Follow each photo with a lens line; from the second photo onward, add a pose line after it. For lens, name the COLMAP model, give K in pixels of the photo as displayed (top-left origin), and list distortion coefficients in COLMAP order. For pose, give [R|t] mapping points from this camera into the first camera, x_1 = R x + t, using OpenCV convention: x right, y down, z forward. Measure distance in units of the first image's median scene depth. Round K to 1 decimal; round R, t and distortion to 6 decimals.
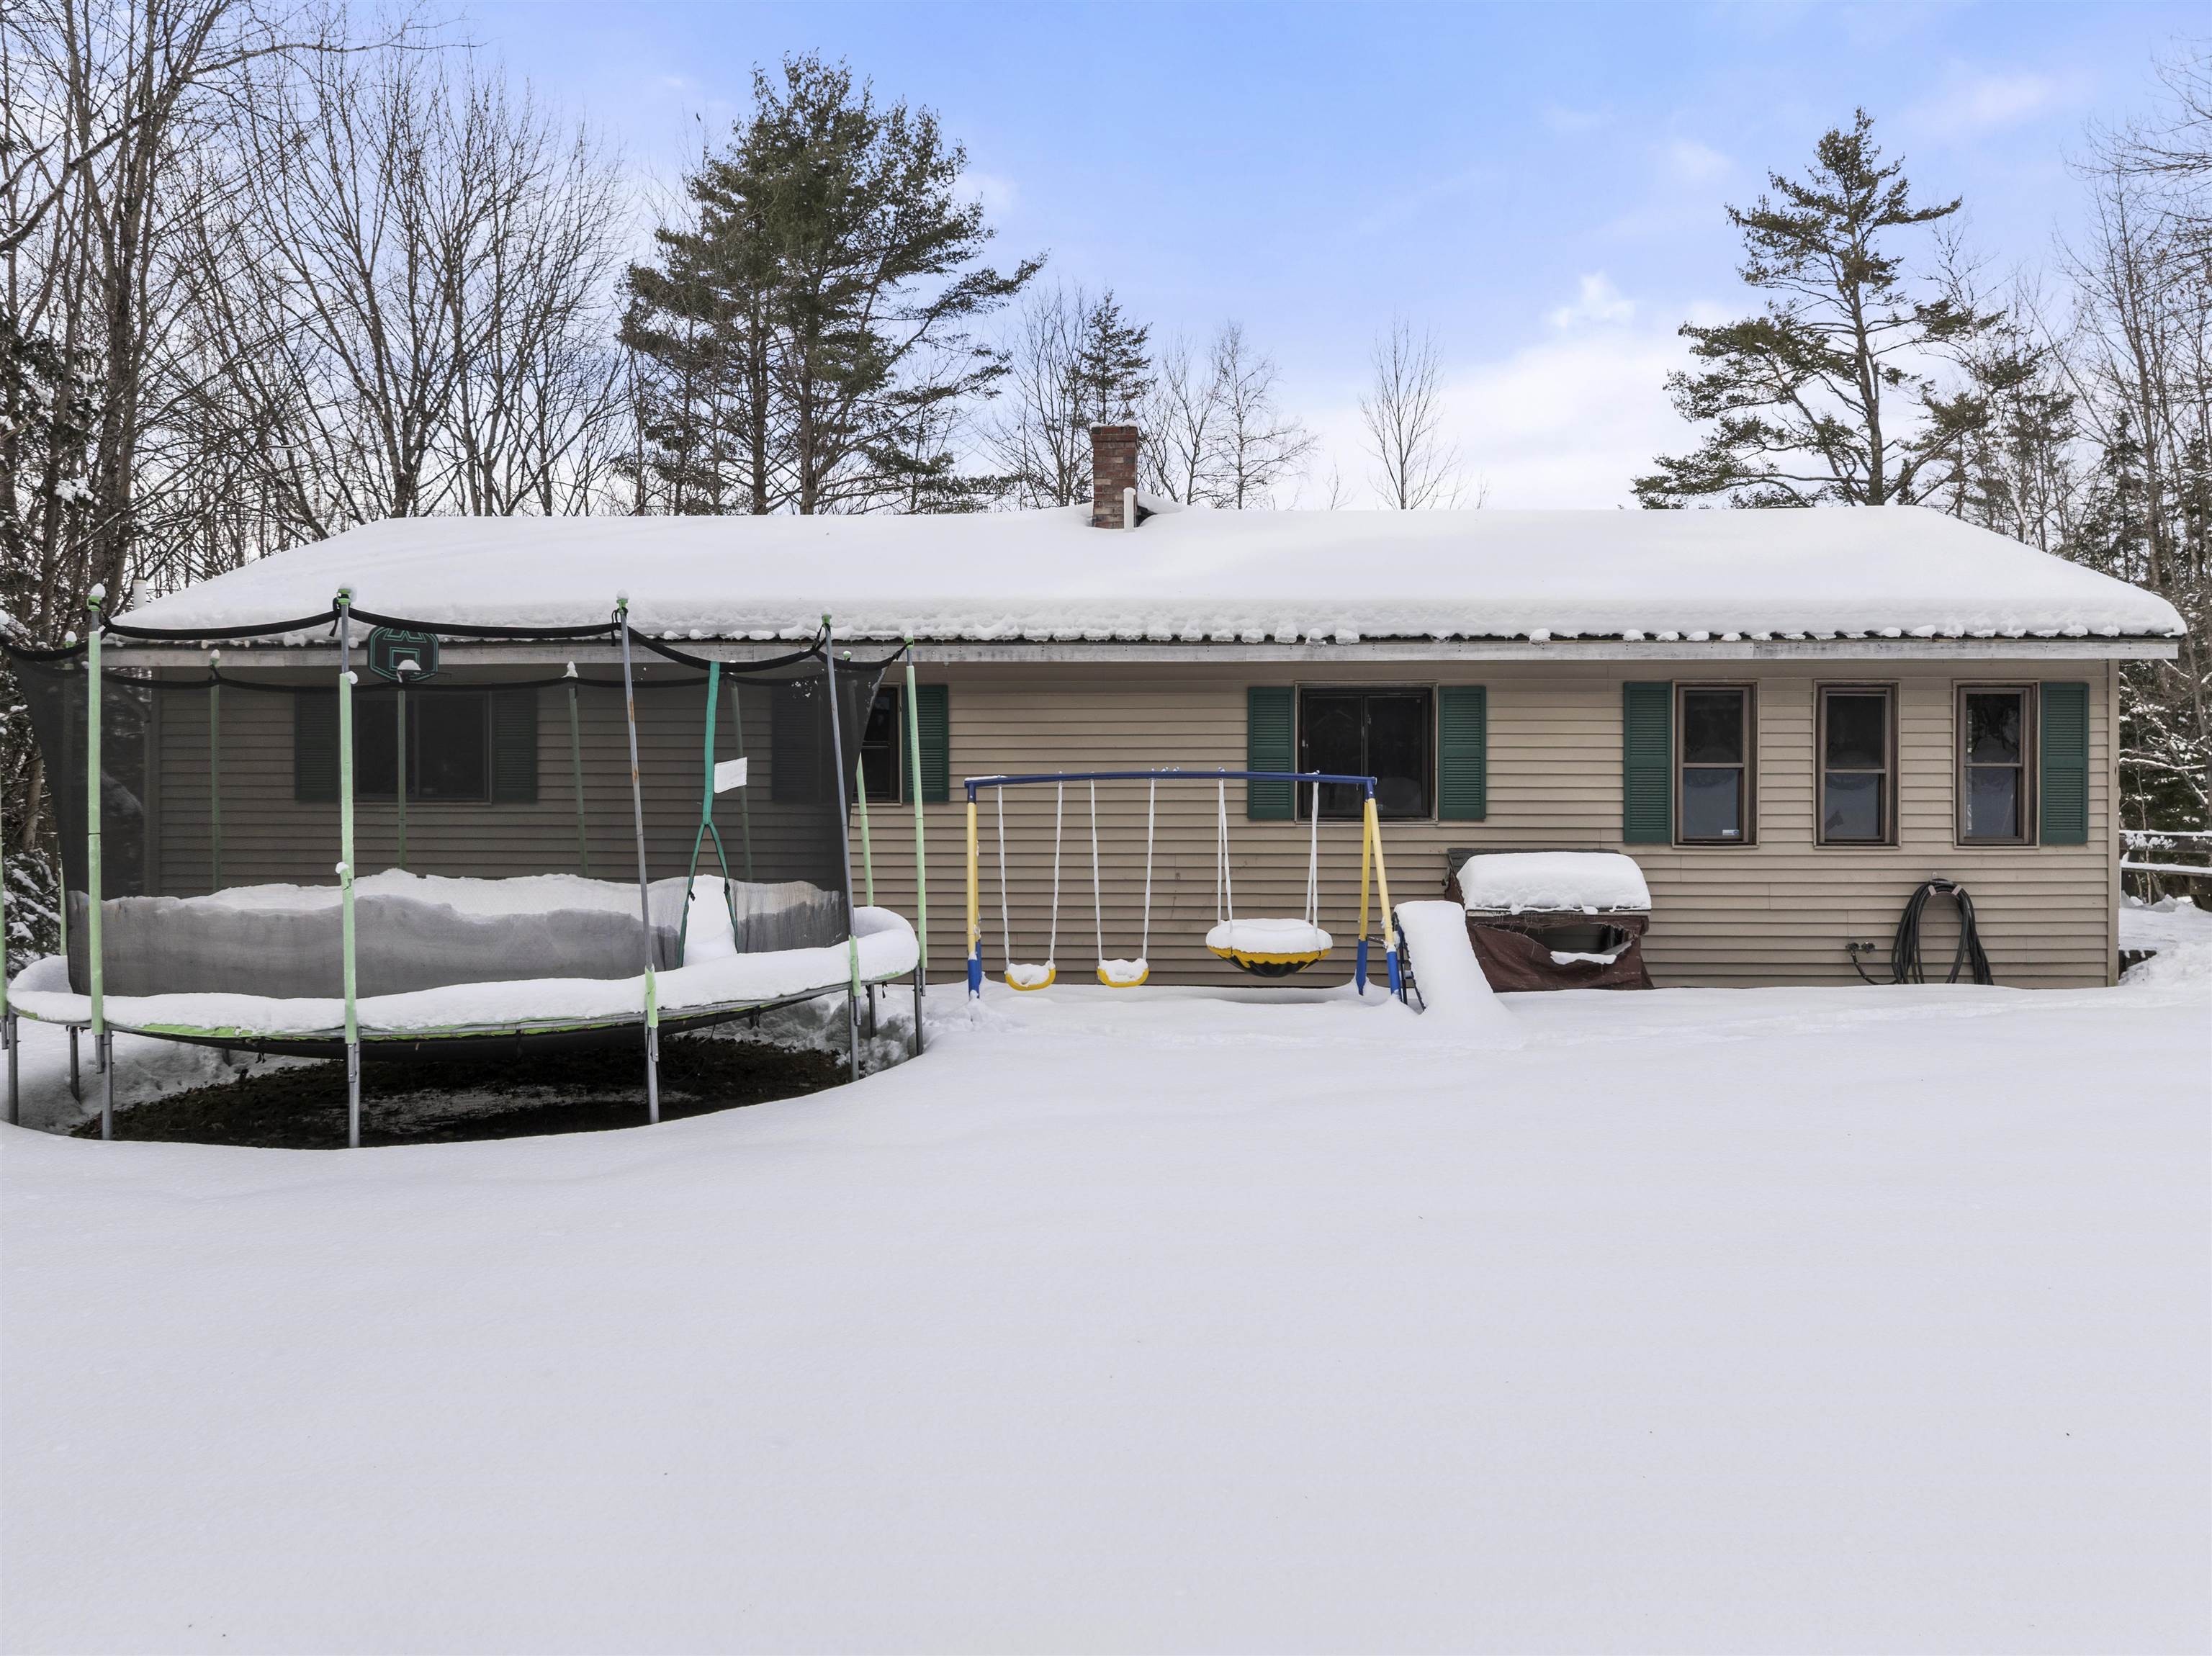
lens RADIAL K [[1580.9, 0, 1111.4], [0, 1580.9, 812.1], [0, 0, 1]] dist [-0.037978, 0.000805]
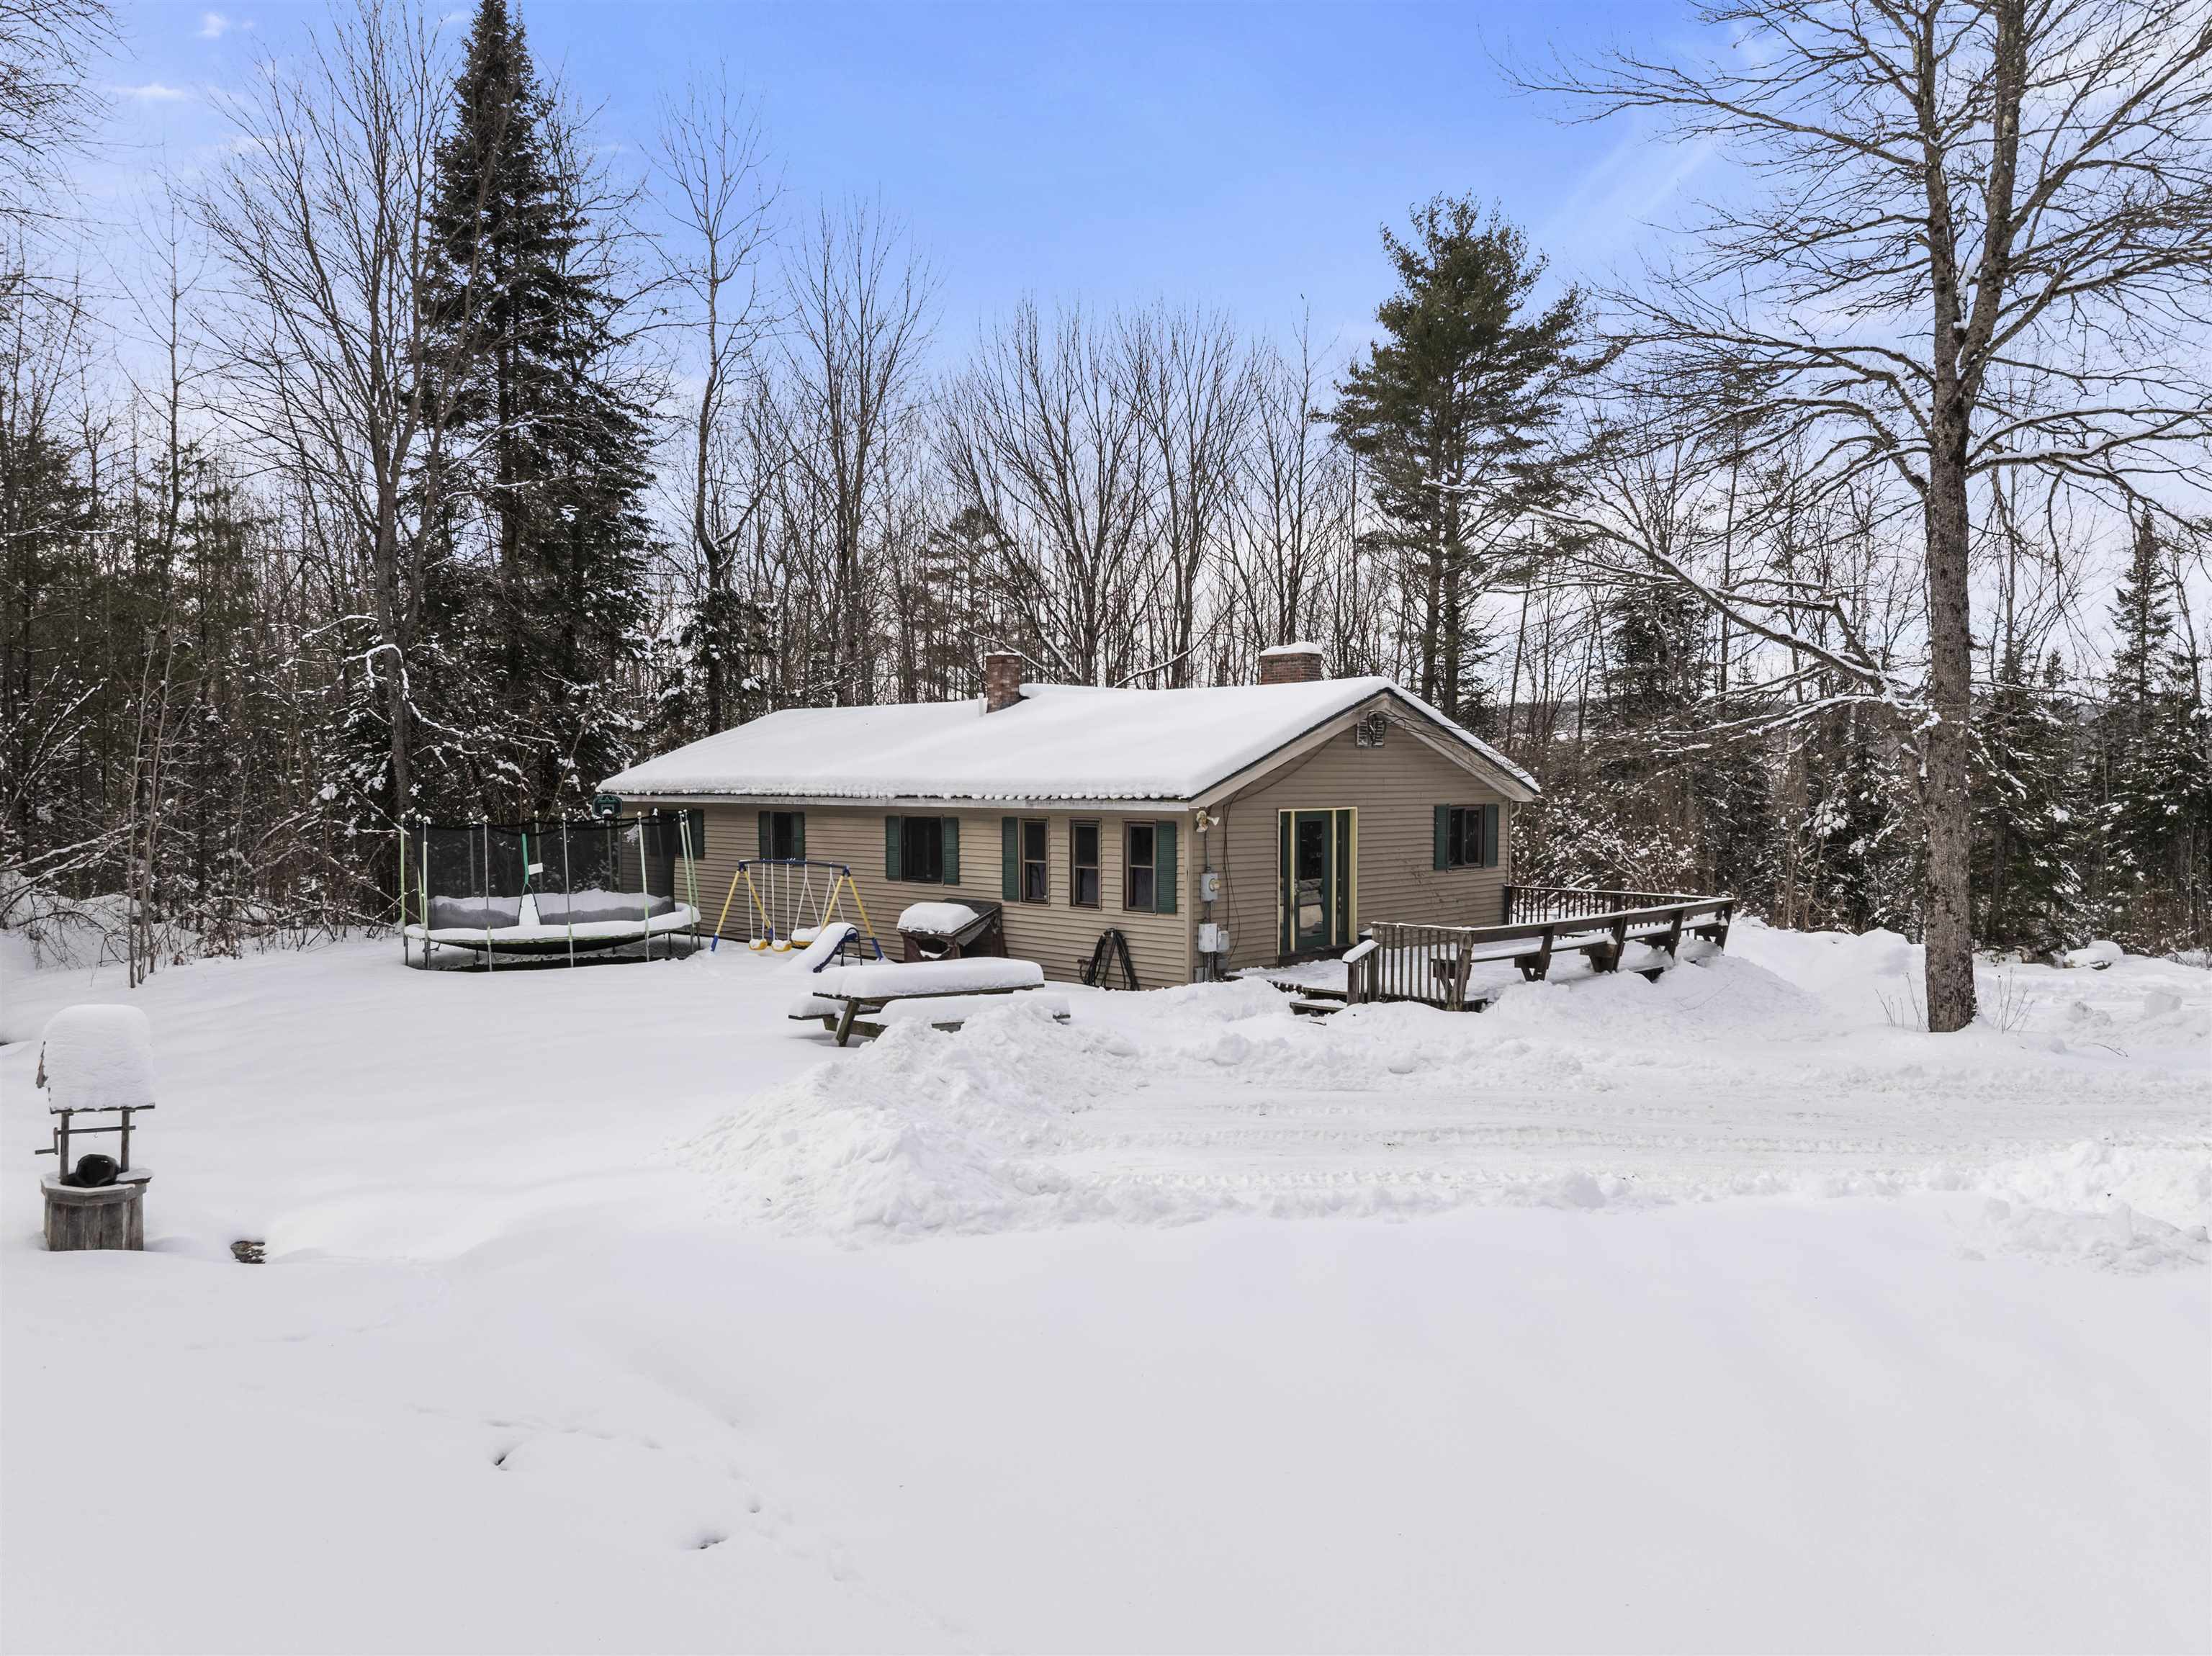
lens RADIAL K [[1585.0, 0, 1110.8], [0, 1585.0, 892.2], [0, 0, 1]] dist [-0.016373, -0.000394]
pose [[0.741931, 0.046244, -0.668879, 1.729355], [-0.001258, 0.997713, 0.067584, -0.121983], [0.670475, -0.049301, 0.740292, -0.361477]]
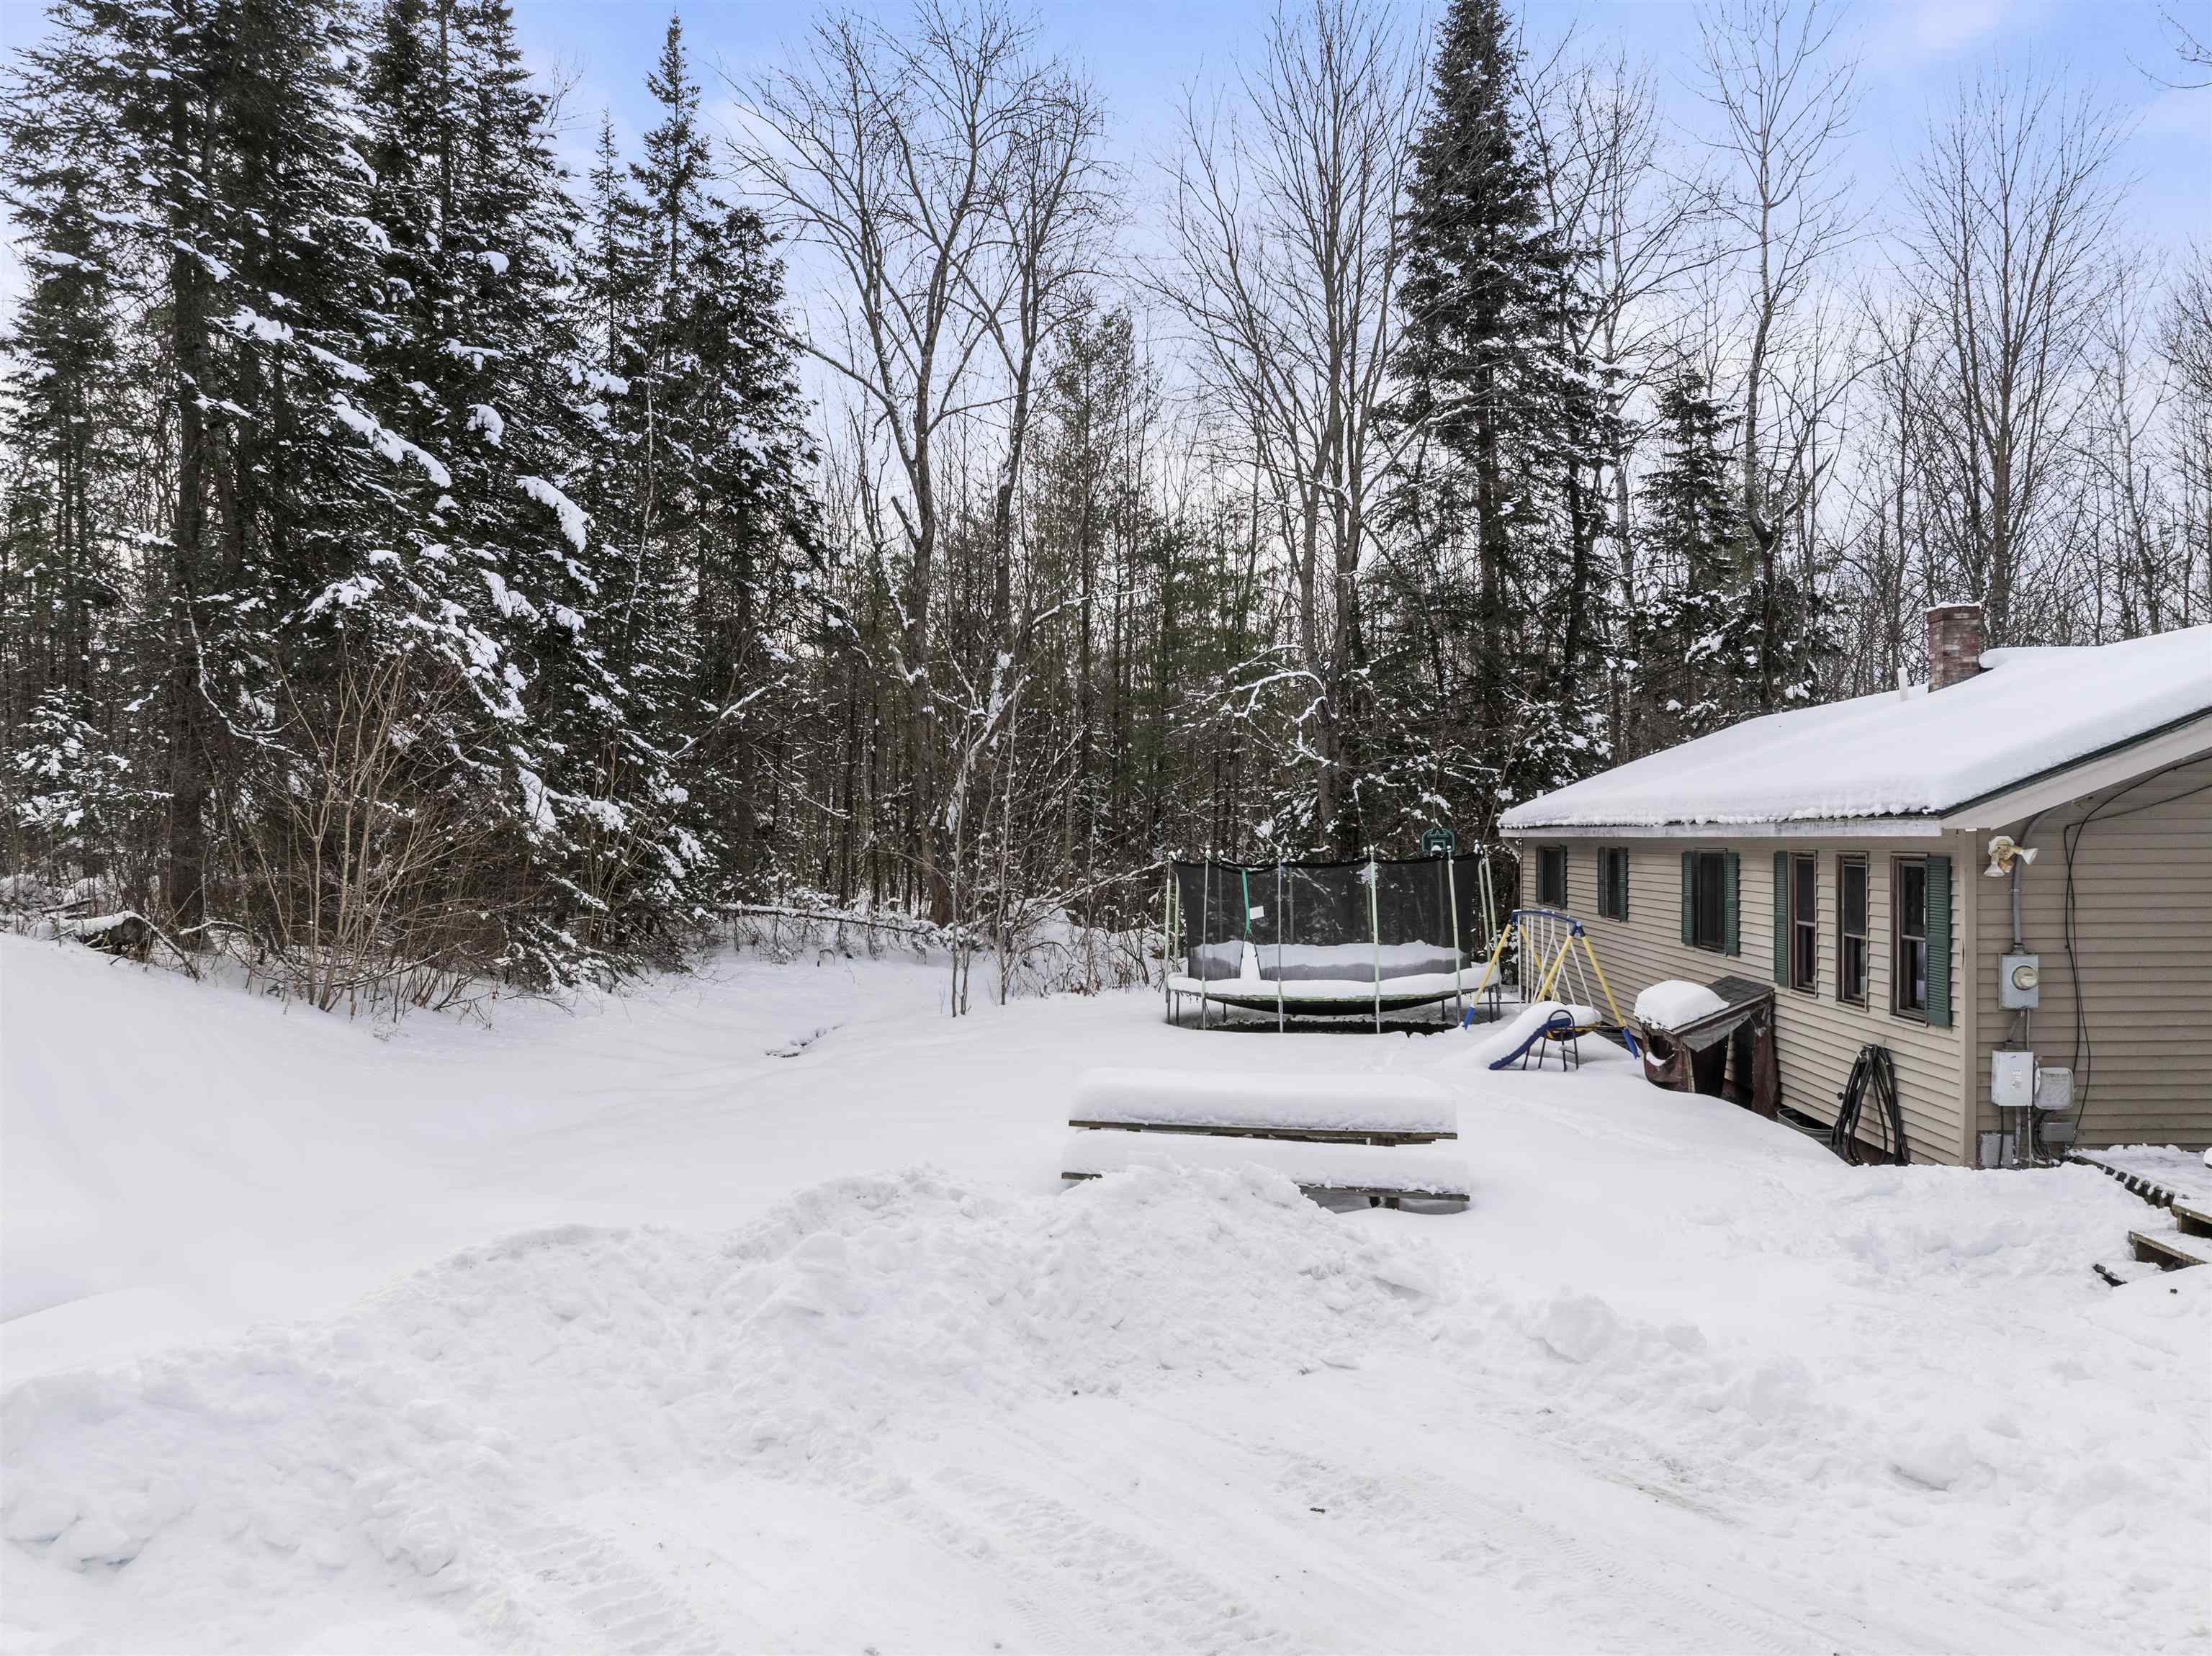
lens RADIAL K [[1581.7, 0, 1106.6], [0, 1581.7, 880.9], [0, 0, 1]] dist [-0.040283, -0.001198]
pose [[-0.009822, 0.026052, -0.999612, 1.541932], [0.006087, 0.999644, 0.025993, -0.094552], [0.999933, -0.005830, -0.009977, 0.491132]]
